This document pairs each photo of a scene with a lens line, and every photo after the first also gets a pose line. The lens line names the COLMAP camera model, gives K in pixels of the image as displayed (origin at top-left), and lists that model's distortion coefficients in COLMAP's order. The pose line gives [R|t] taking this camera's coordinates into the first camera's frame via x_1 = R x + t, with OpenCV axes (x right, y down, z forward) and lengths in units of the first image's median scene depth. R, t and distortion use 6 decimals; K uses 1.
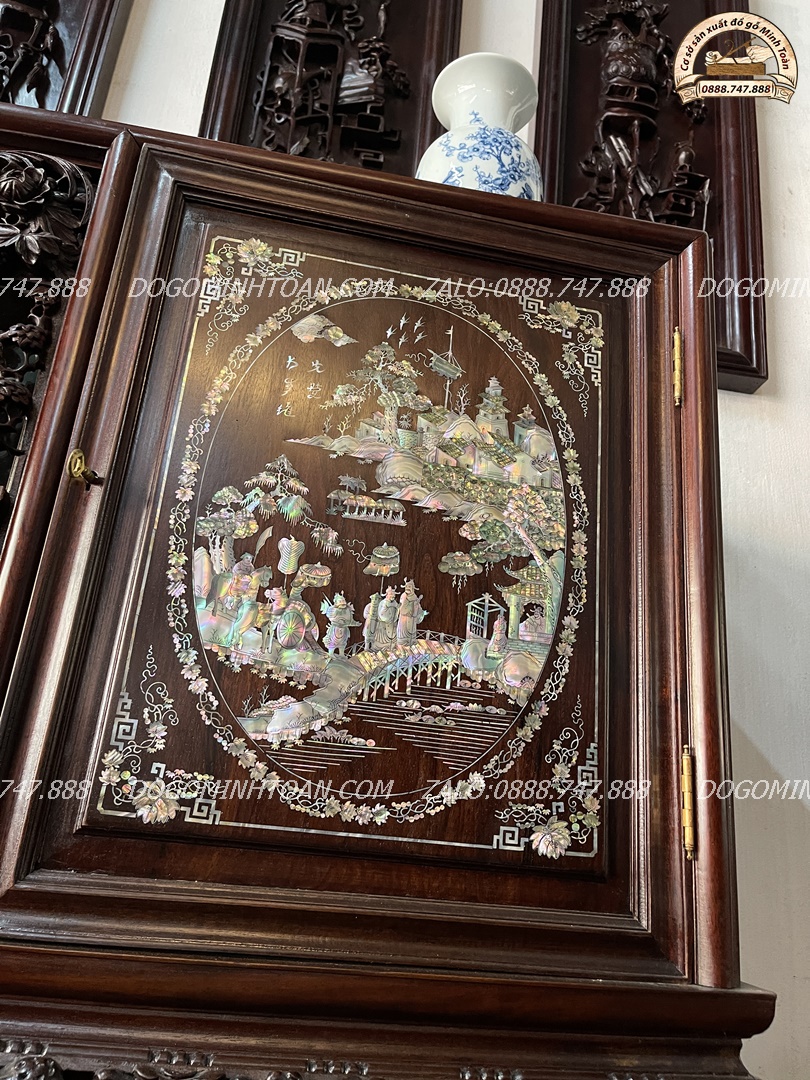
lens RADIAL K [[826.9, 0, 416.2], [0, 826.9, 535.1], [0, 0, 1]] dist [0.052143, -0.071218]
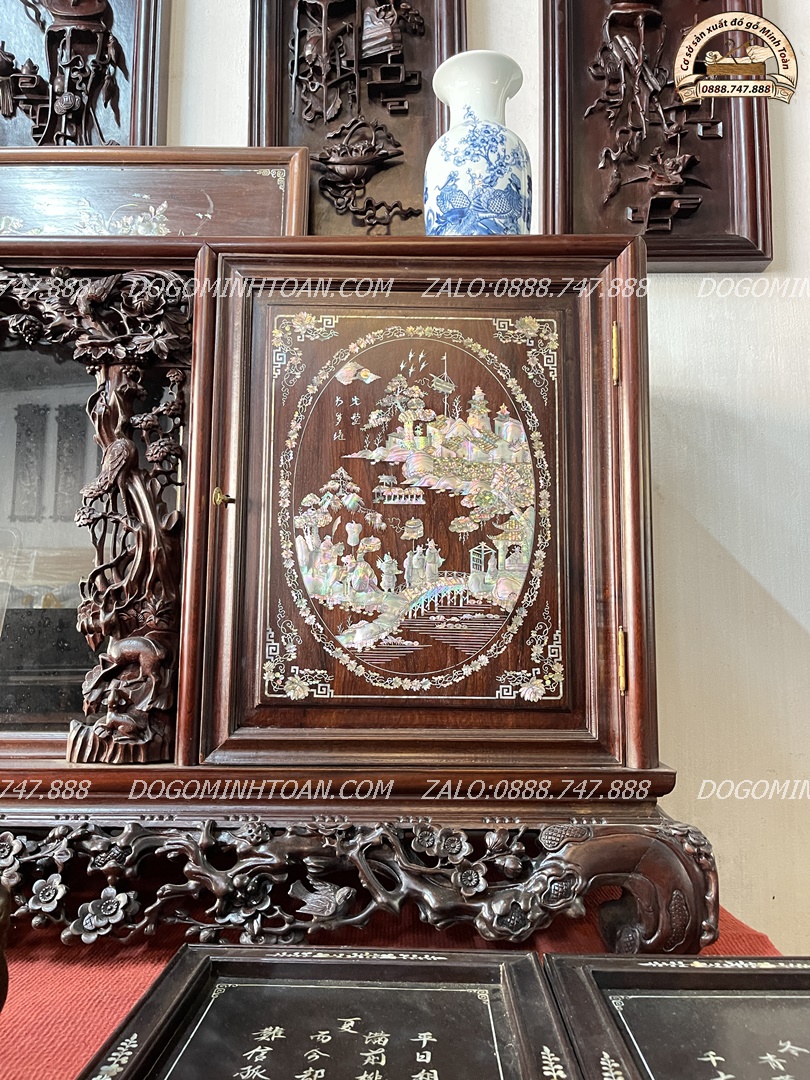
lens RADIAL K [[807.7, 0, 405.0], [0, 807.7, 540.0], [0, 0, 1]] dist [0.077976, -0.087951]
pose [[0.982200, -0.095481, -0.161763, 0.192767], [0.128404, 0.969834, 0.207206, -0.270563], [0.137099, -0.224289, 0.964831, -0.482687]]
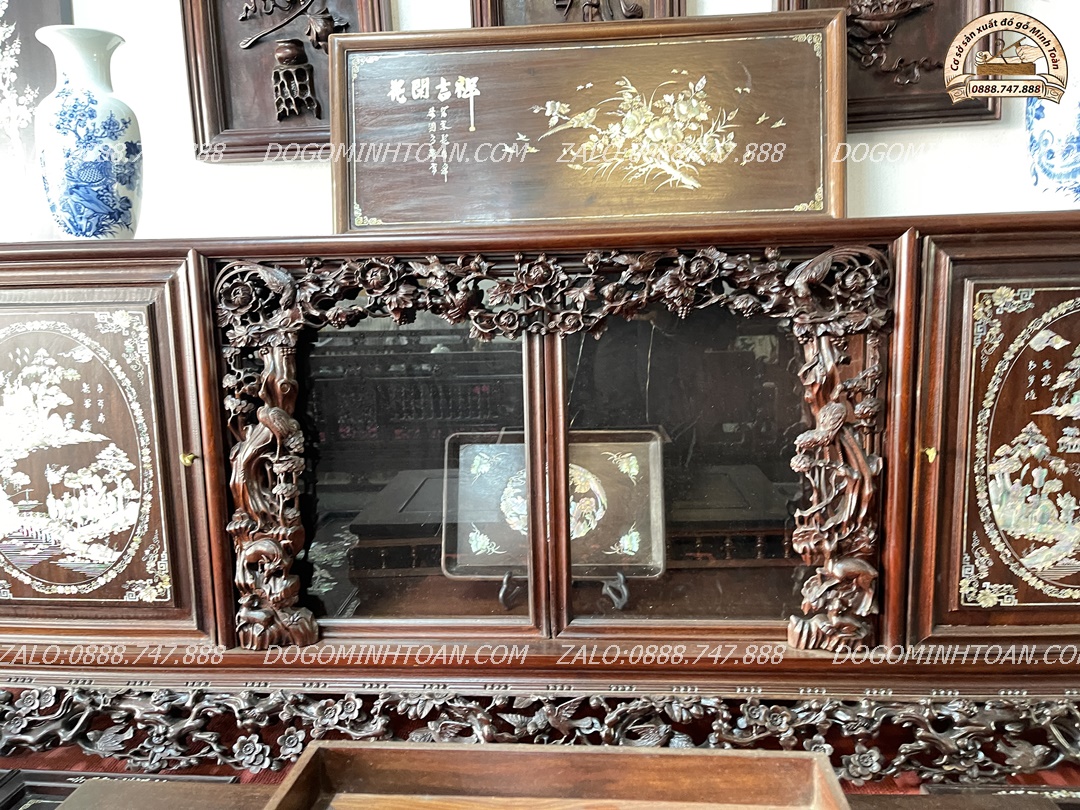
lens RADIAL K [[807.7, 0, 547.2], [0, 807.7, 411.9], [0, 0, 1]] dist [0.077976, -0.087951]
pose [[0.969701, -0.079068, -0.231147, -0.798442], [0.175828, 0.882770, 0.435662, -1.125924], [0.169603, -0.463104, 0.869925, -0.764807]]
